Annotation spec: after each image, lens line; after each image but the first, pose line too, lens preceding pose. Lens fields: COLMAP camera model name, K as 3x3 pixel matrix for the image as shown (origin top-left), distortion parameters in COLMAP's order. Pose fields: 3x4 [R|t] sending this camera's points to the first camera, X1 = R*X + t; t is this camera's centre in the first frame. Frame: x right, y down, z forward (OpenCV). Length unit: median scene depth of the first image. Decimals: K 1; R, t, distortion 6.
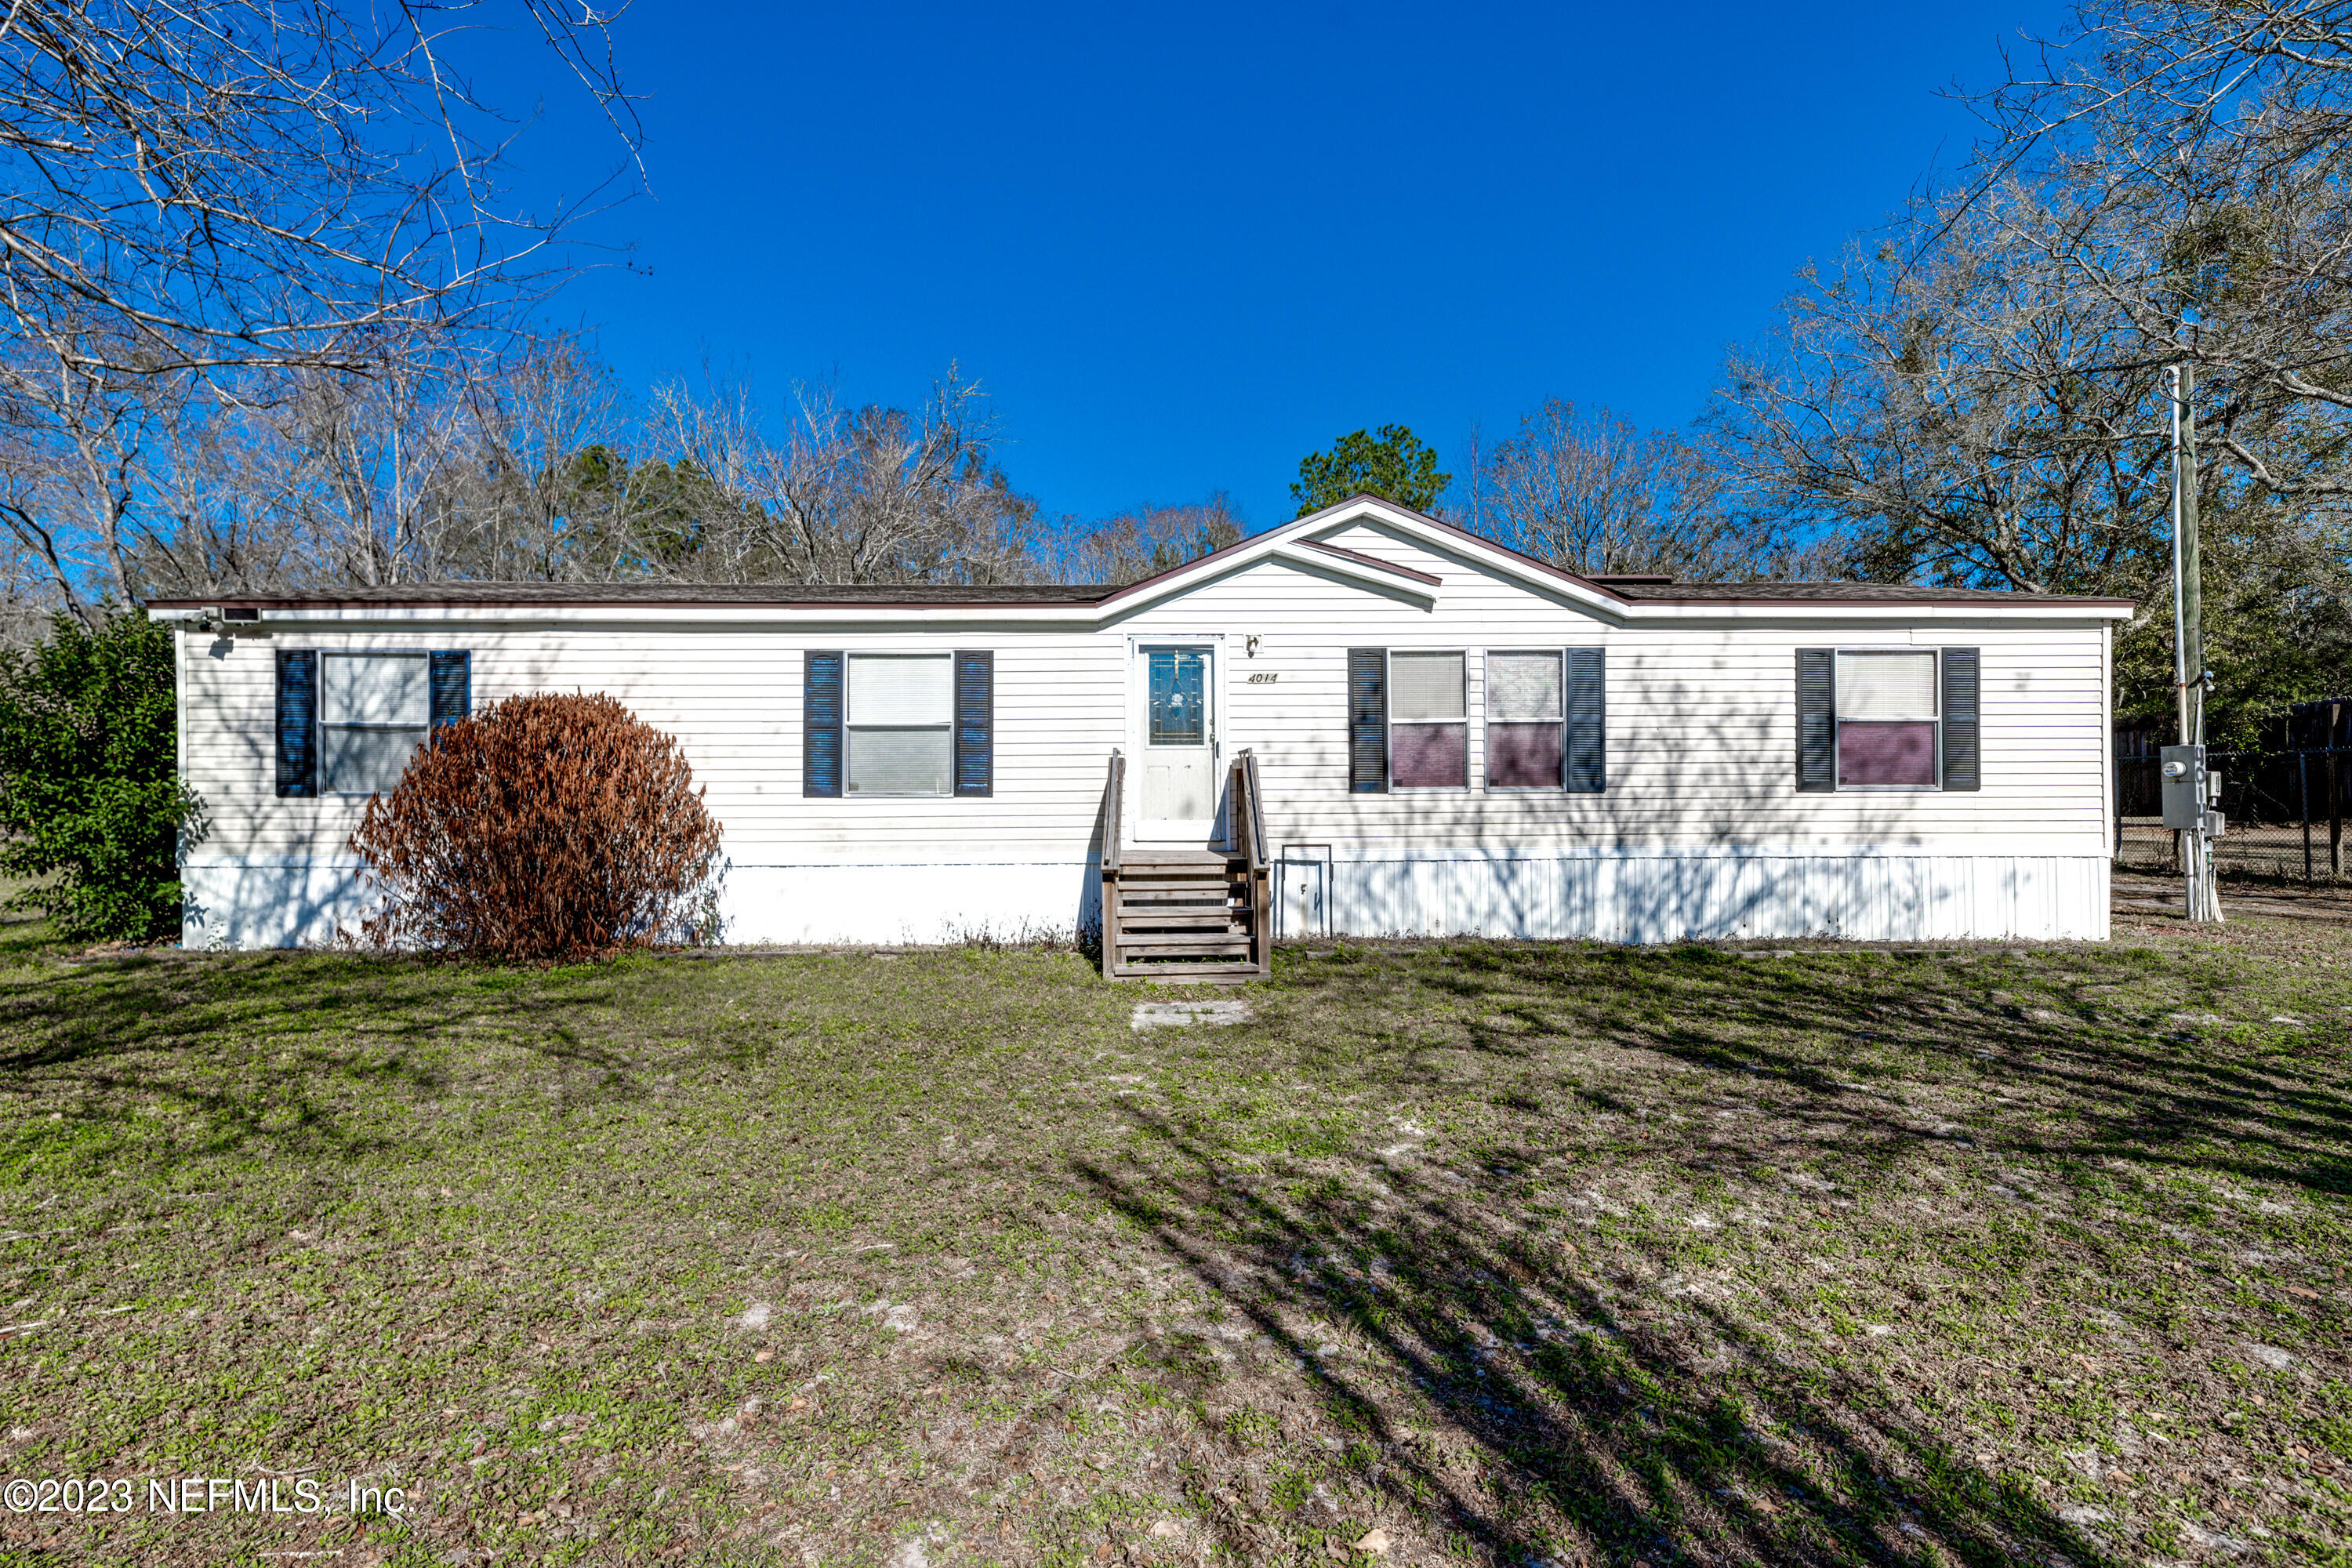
lens RADIAL K [[957.6, 0, 1176.1], [0, 957.6, 788.2], [0, 0, 1]] dist [0.004329, -0.000065]
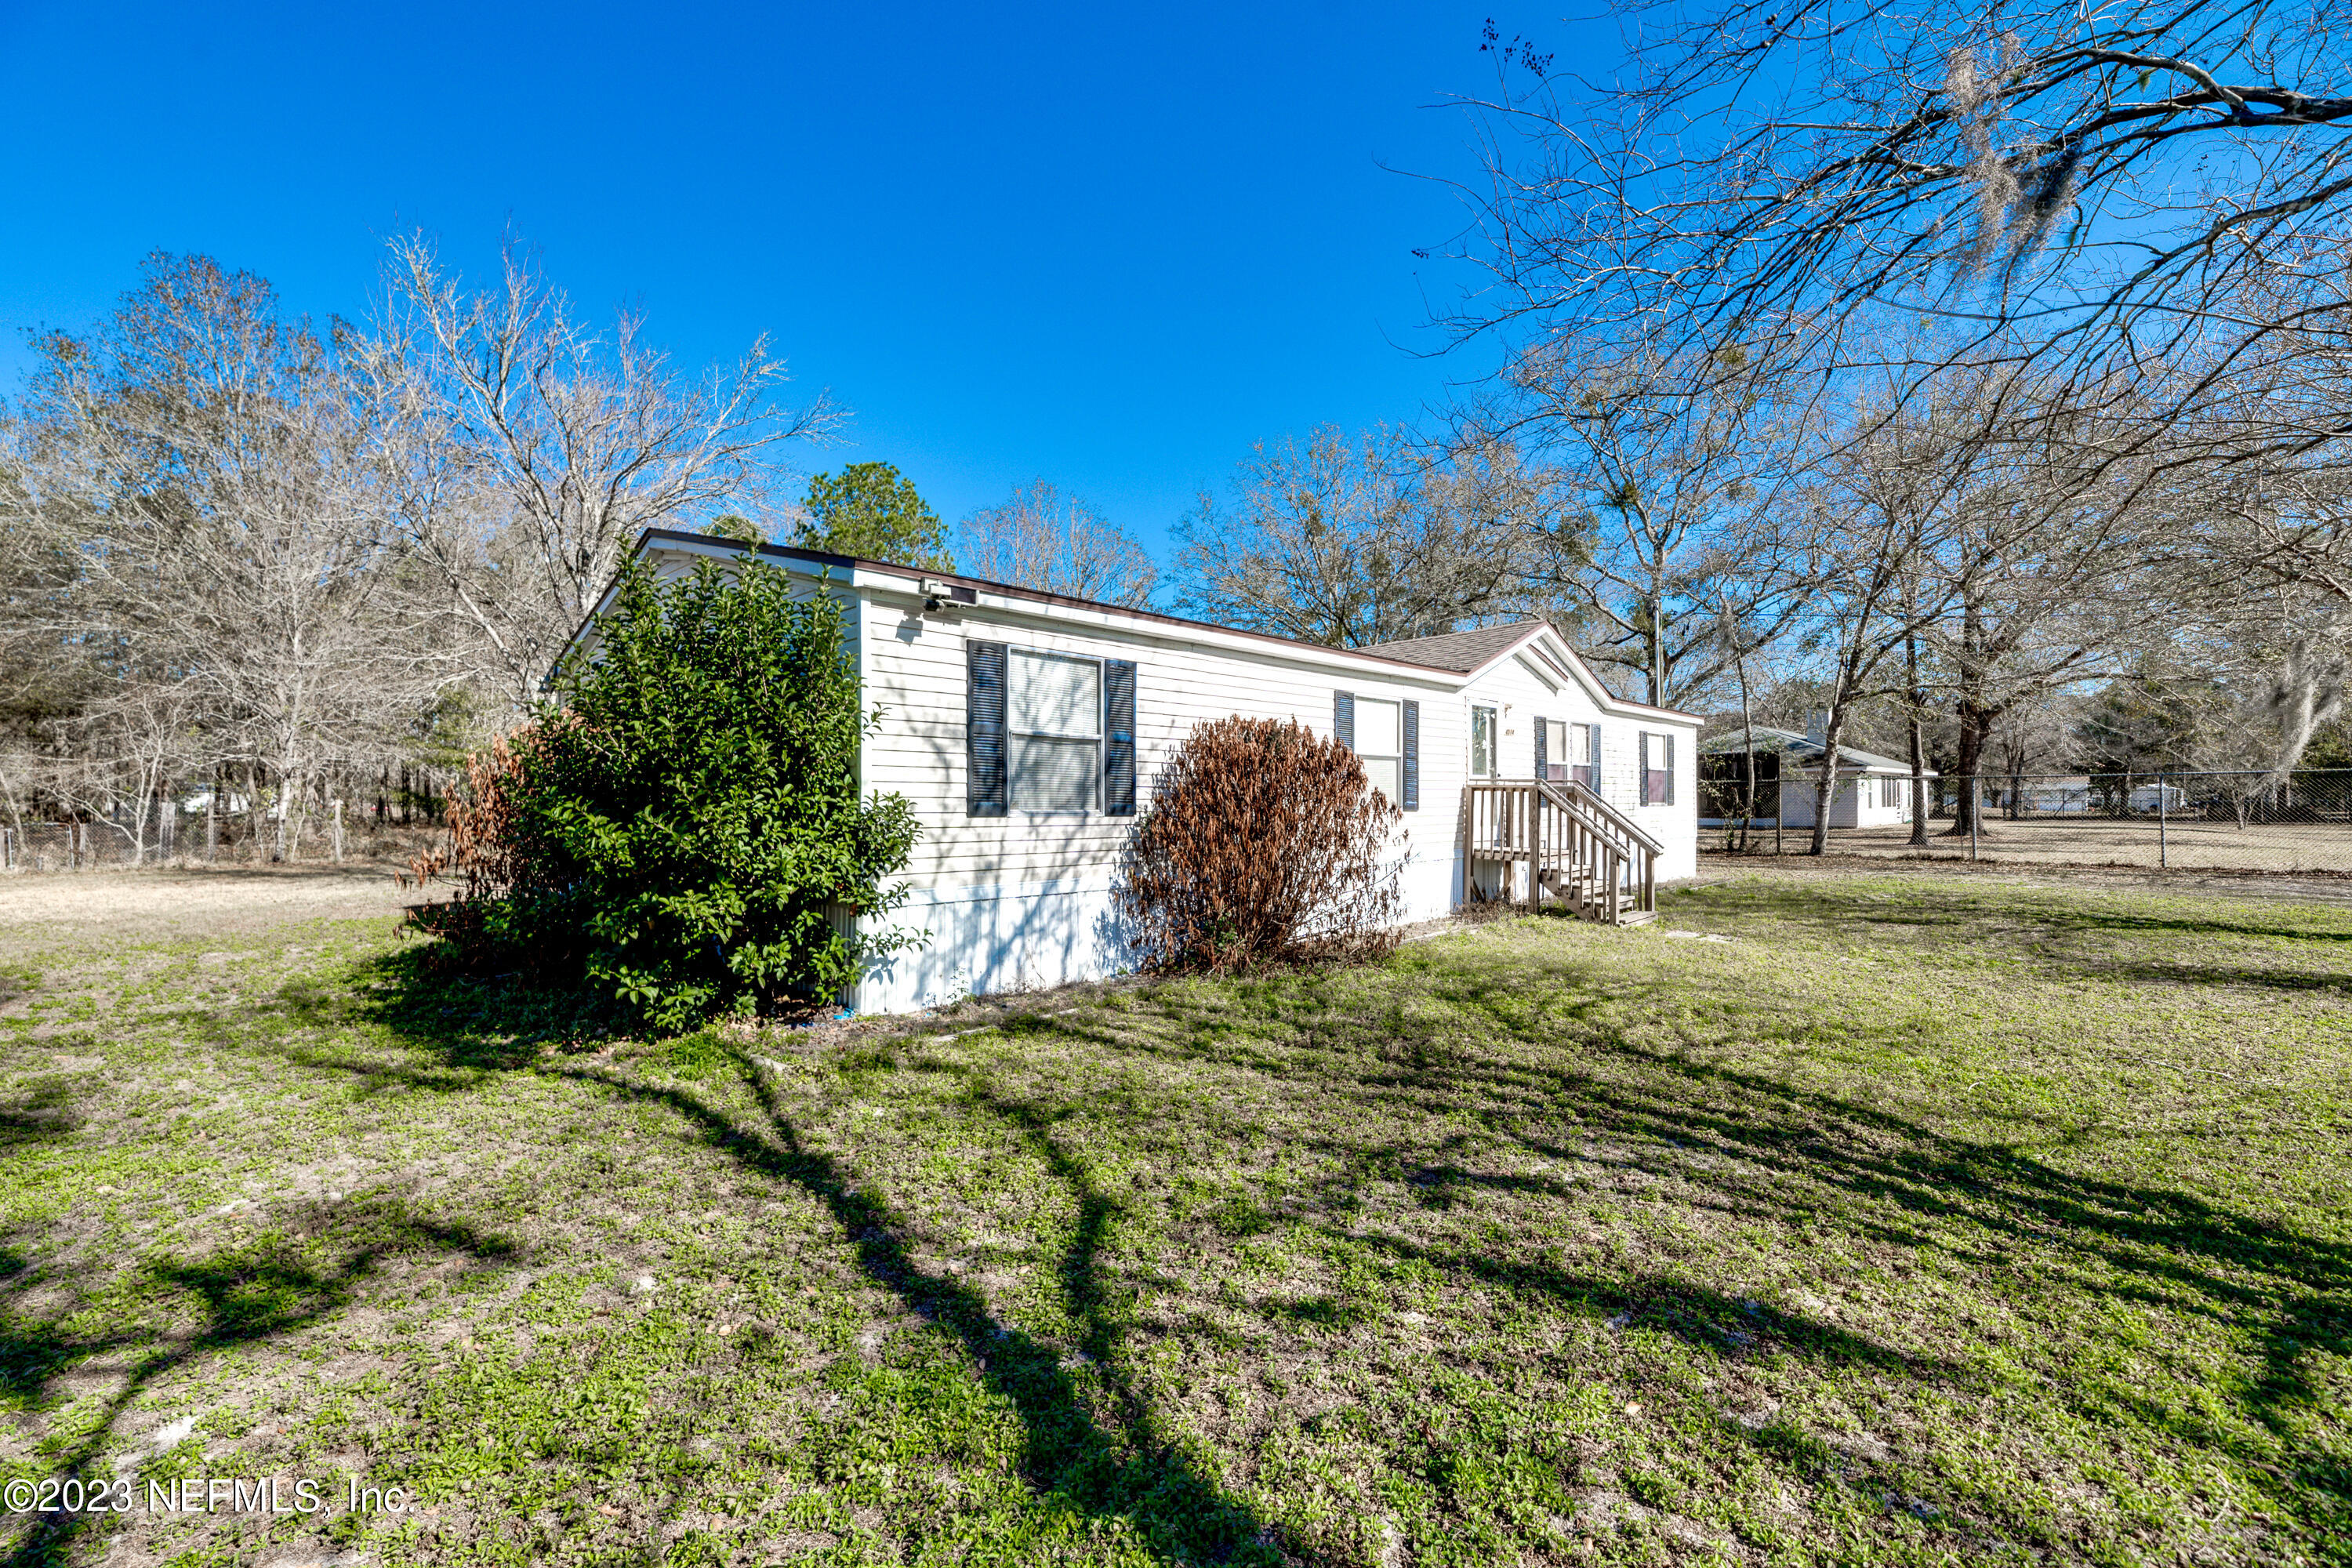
lens RADIAL K [[957.6, 0, 1179.3], [0, 957.6, 789.7], [0, 0, 1]] dist [0.004329, -0.000065]
pose [[0.715990, 0.008596, 0.698057, -1.381234], [-0.009985, 0.999948, -0.002071, -0.014334], [-0.698039, -0.005488, 0.716039, 0.277324]]
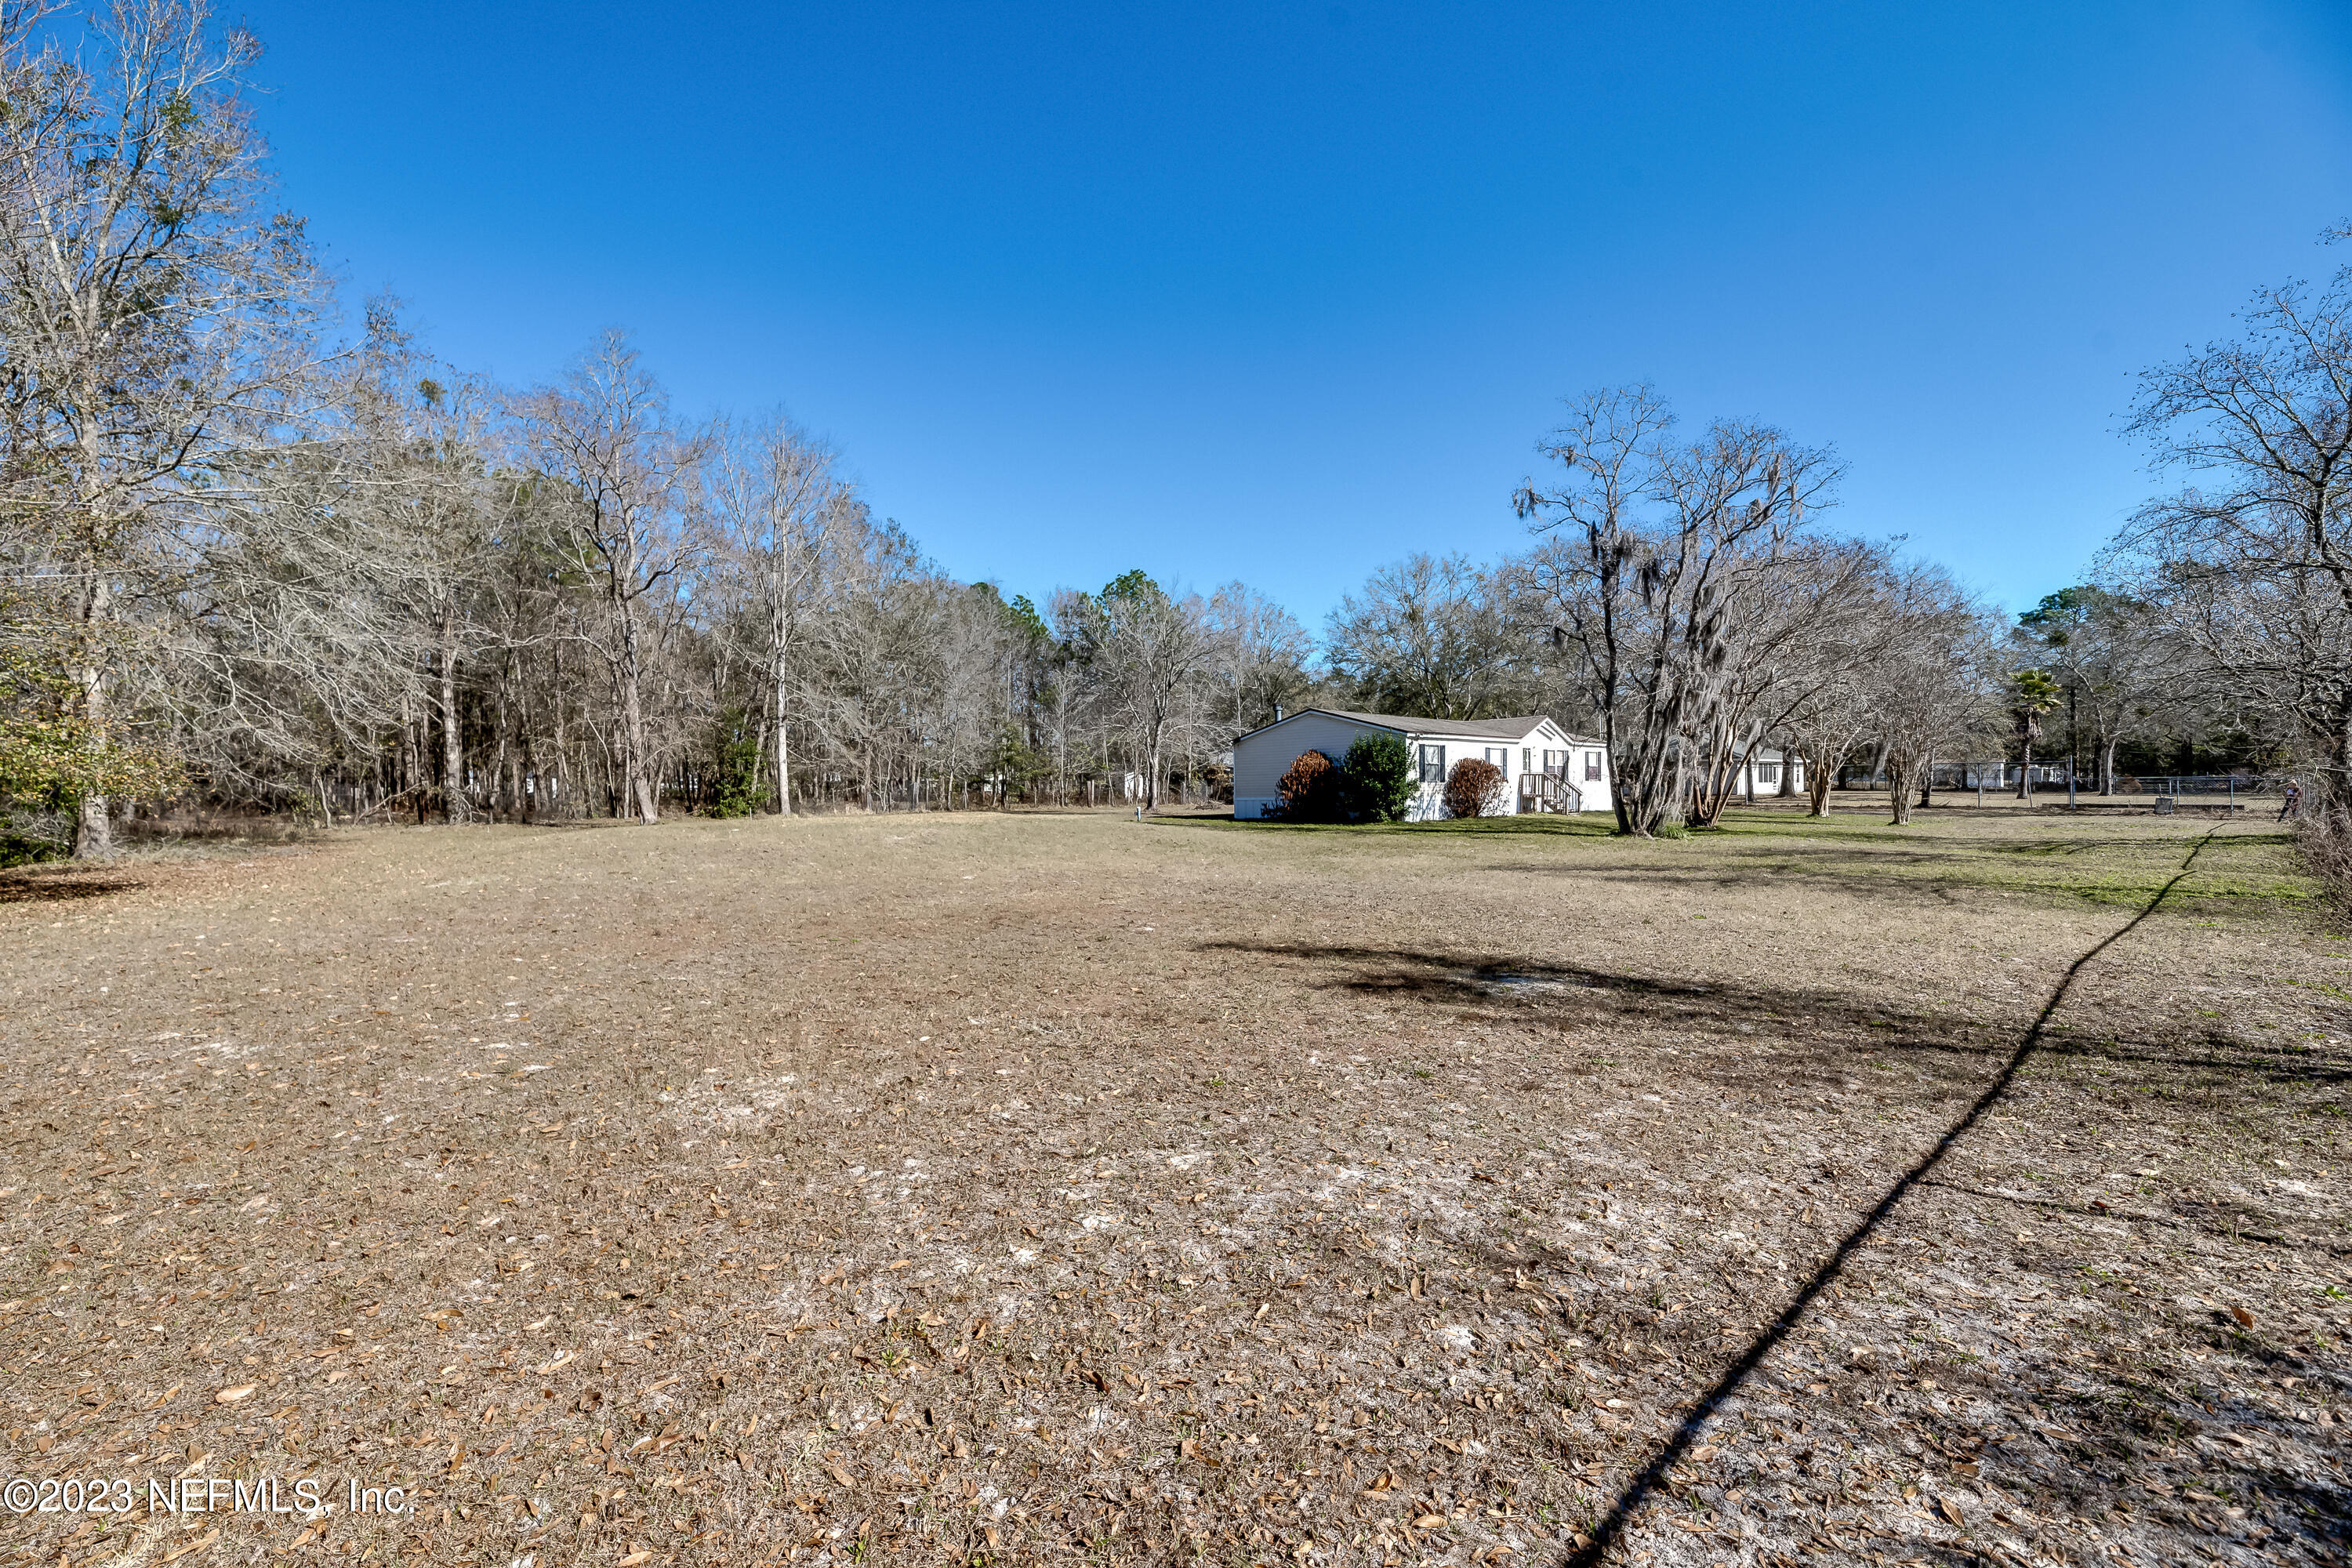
lens RADIAL K [[957.6, 0, 1172.6], [0, 957.6, 784.4], [0, 0, 1]] dist [0.004329, -0.000065]
pose [[0.729839, -0.003350, 0.683611, -4.329016], [-0.006300, 0.999913, 0.011625, -0.020711], [-0.683590, -0.012791, 0.729754, -1.153972]]
